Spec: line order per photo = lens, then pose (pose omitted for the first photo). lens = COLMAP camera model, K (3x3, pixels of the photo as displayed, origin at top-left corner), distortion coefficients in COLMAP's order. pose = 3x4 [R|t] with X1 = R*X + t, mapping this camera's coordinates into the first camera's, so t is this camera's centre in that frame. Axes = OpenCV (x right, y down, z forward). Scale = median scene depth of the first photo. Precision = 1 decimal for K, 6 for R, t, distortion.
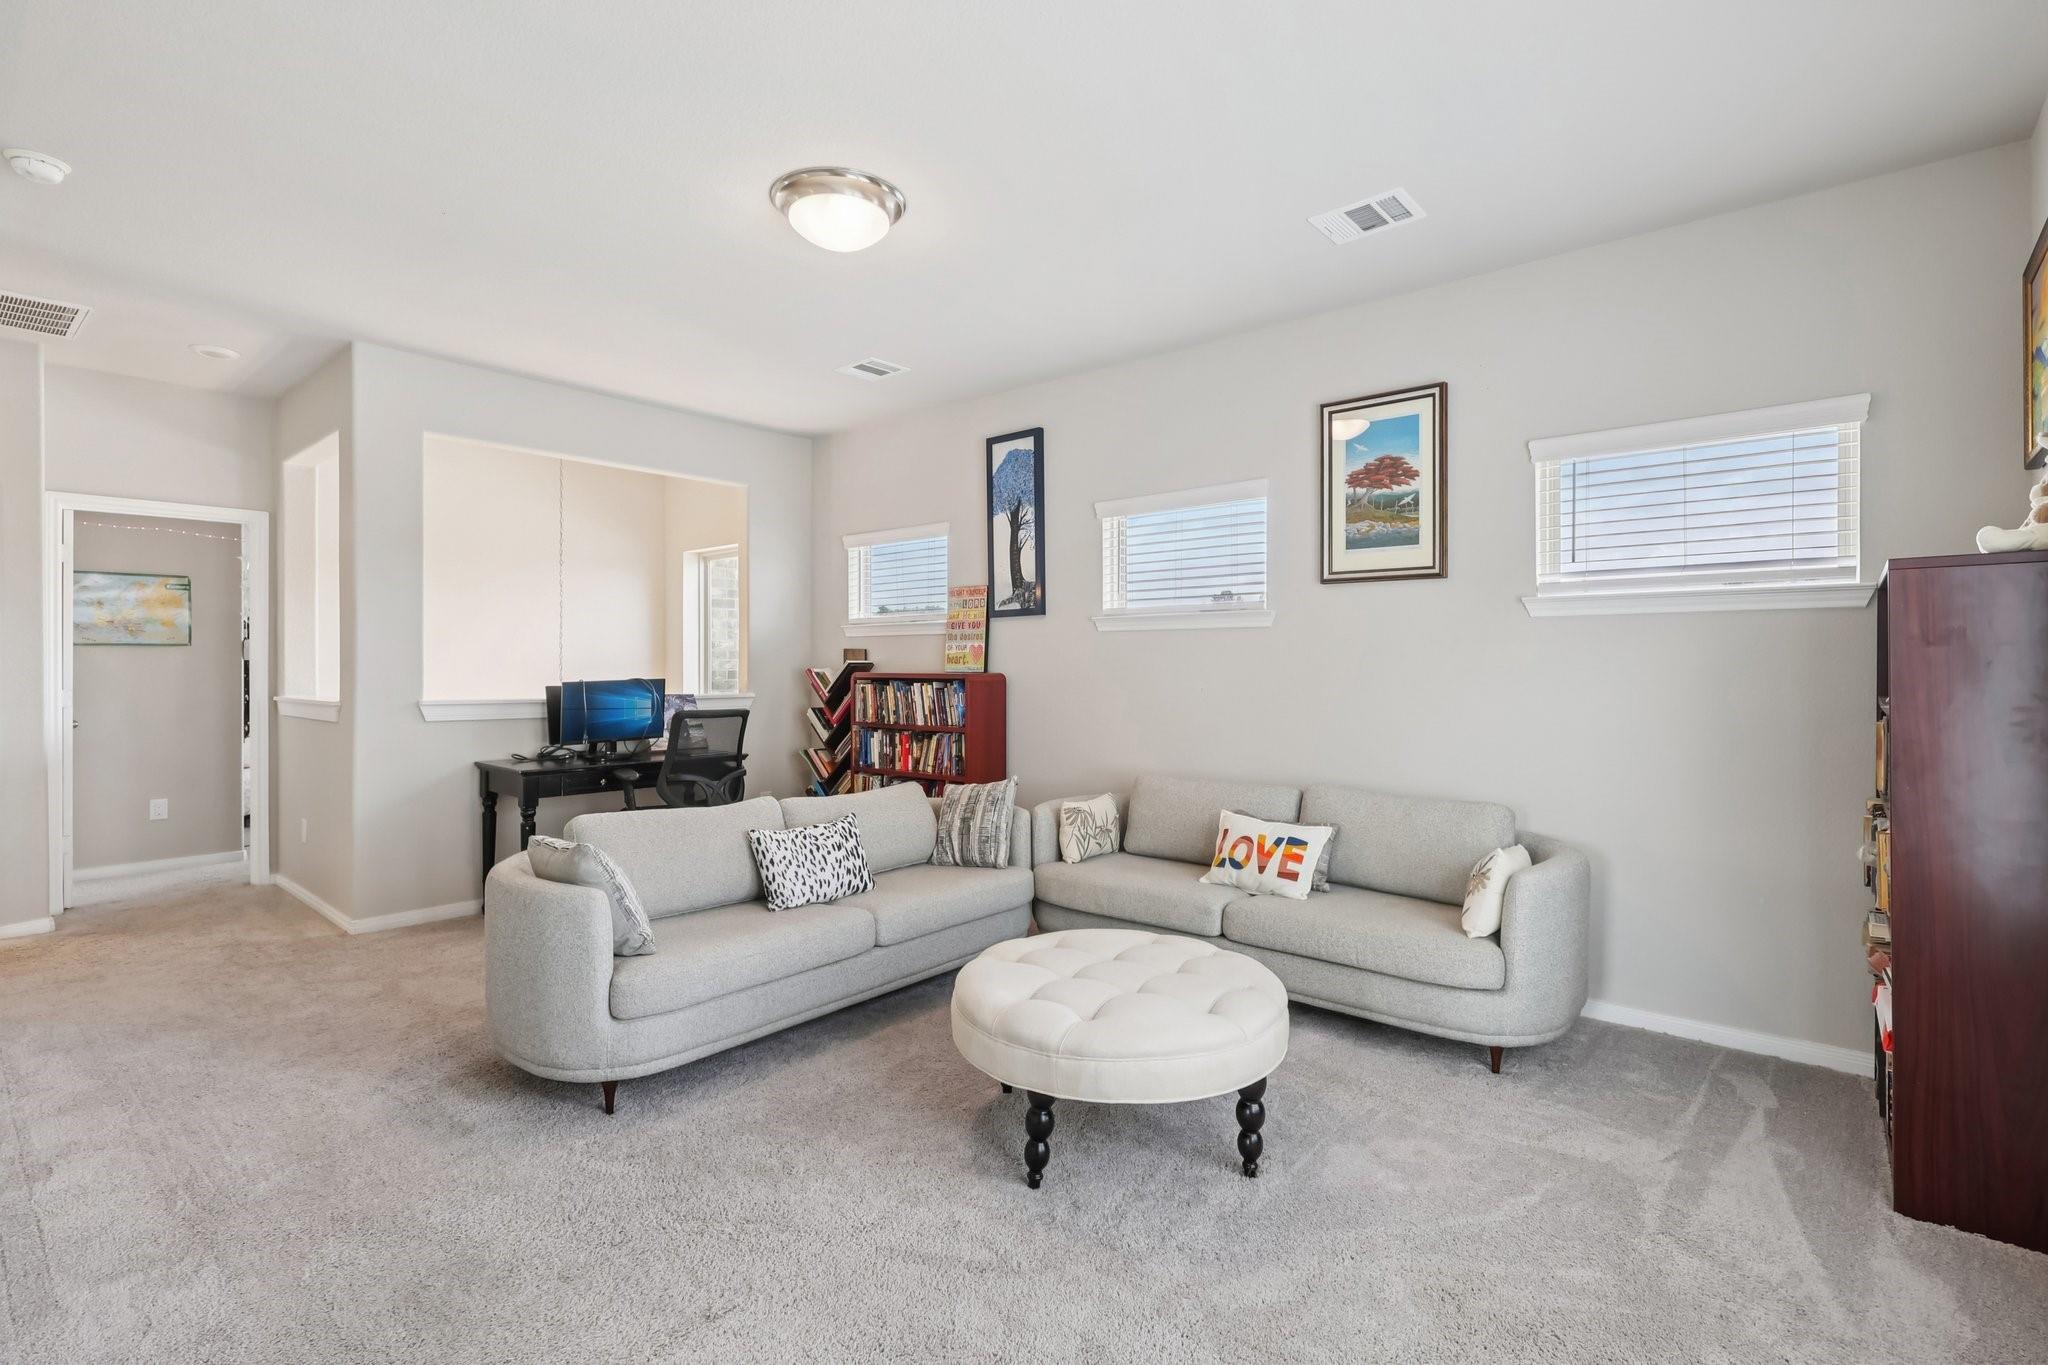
lens RADIAL K [[954.8, 0, 1028.4], [0, 954.8, 670.2], [0, 0, 1]] dist [-0.001939, -0.000451]
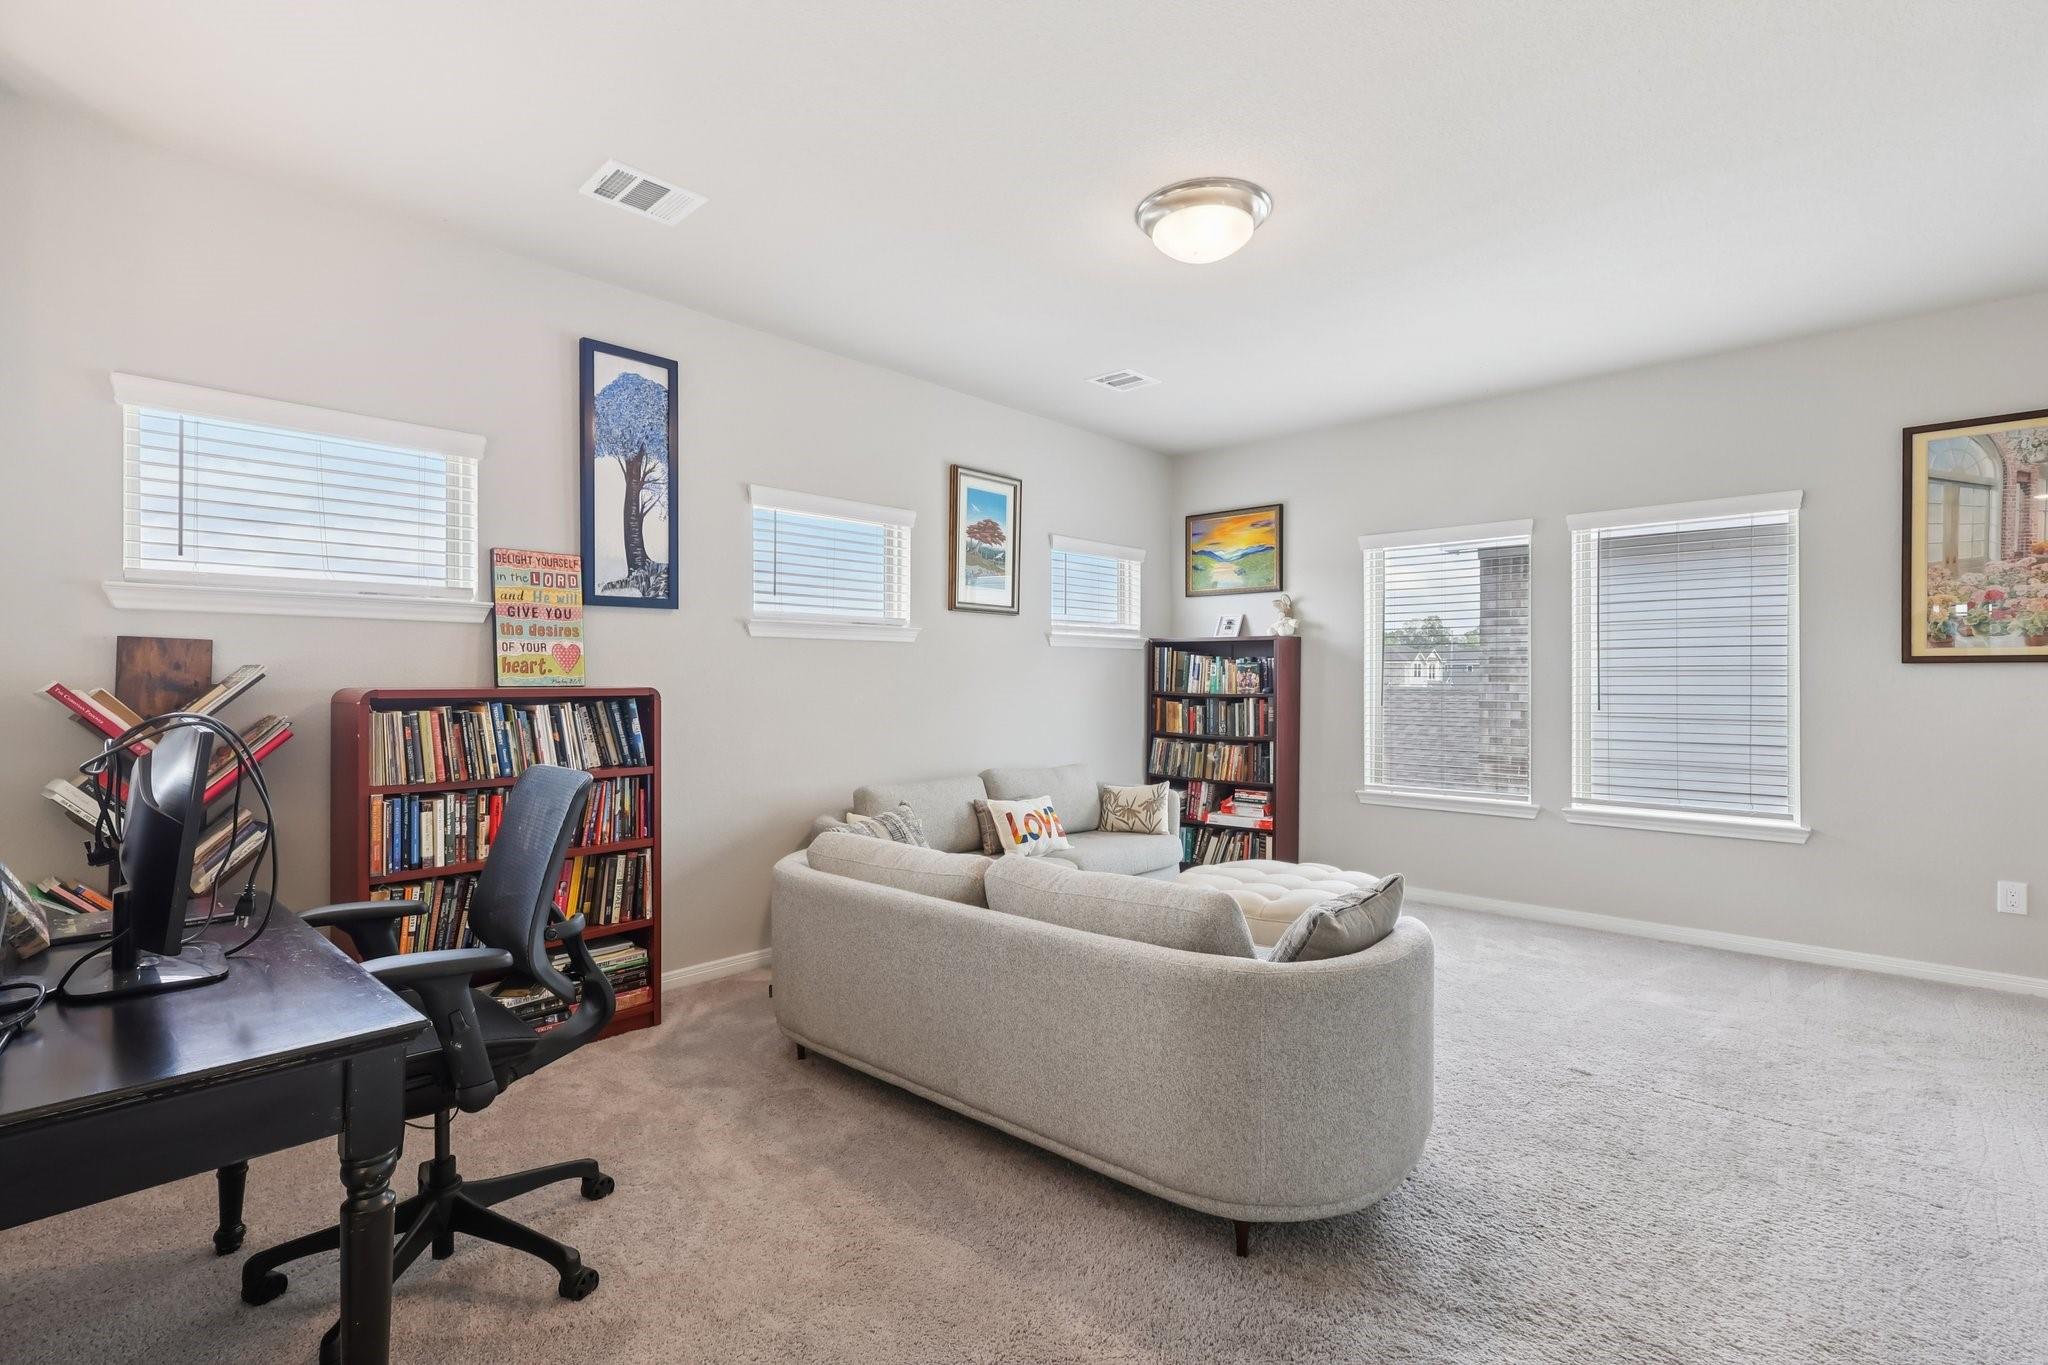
lens RADIAL K [[954.8, 0, 1028.4], [0, 954.8, 670.2], [0, 0, 1]] dist [-0.001939, -0.000451]
pose [[0.021632, 0.008689, 0.999728, -0.734692], [0.006003, 0.999943, -0.008820, -0.001320], [-0.999748, 0.006192, 0.021578, 0.703548]]
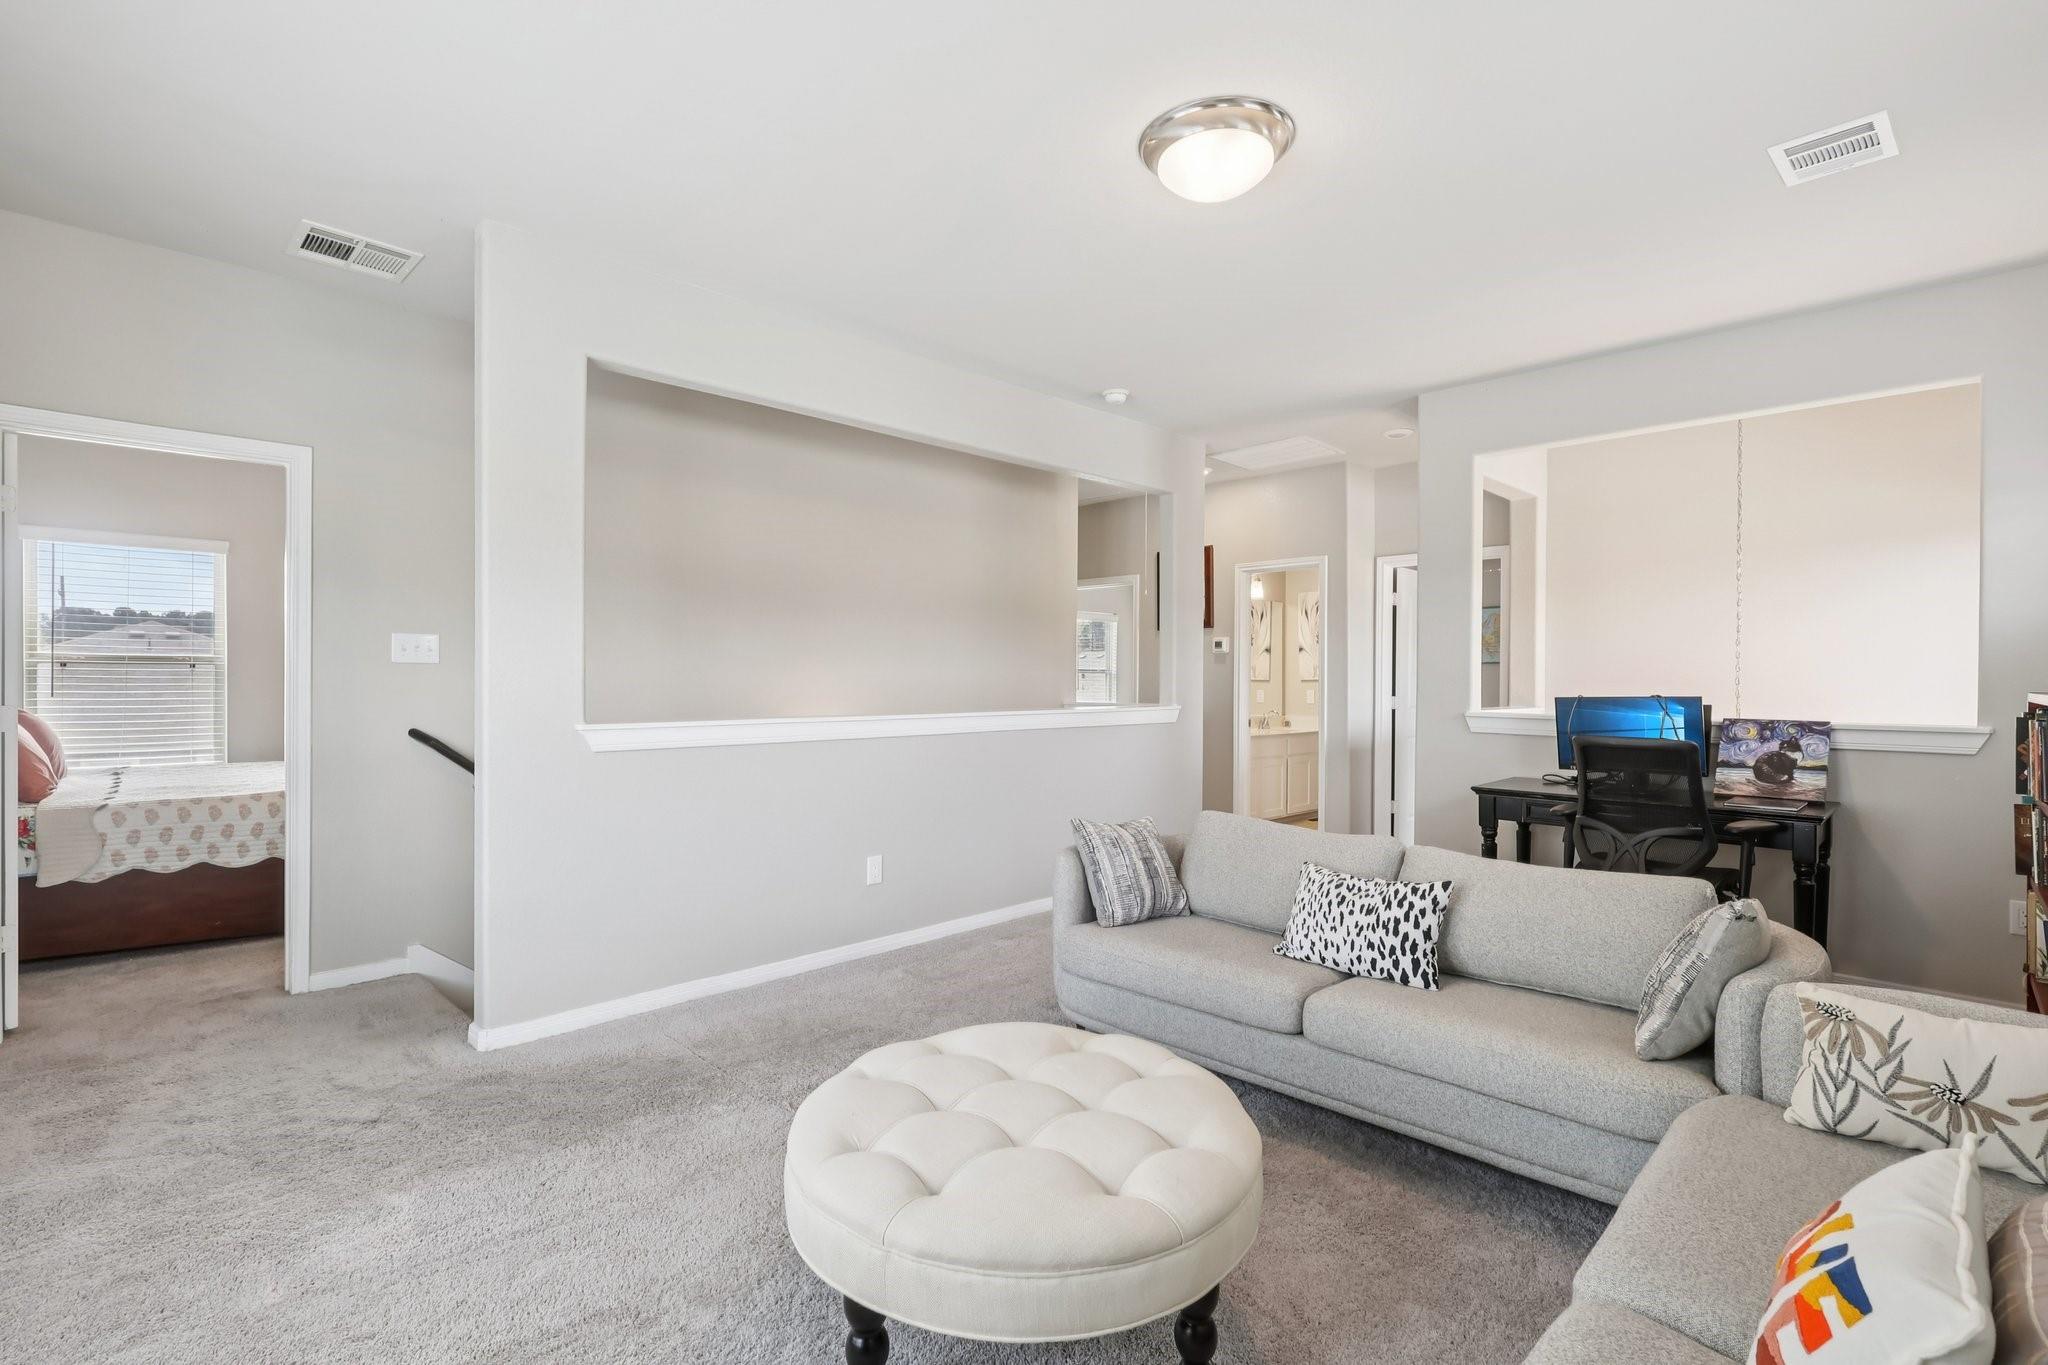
lens RADIAL K [[947.1, 0, 1019.6], [0, 947.1, 687.1], [0, 0, 1]] dist [0.000612, 0.000081]
pose [[-0.079443, 0.007908, -0.996808, 0.408272], [-0.009240, 0.999920, 0.008669, 0.000076], [0.996797, 0.009899, -0.079364, 0.540689]]
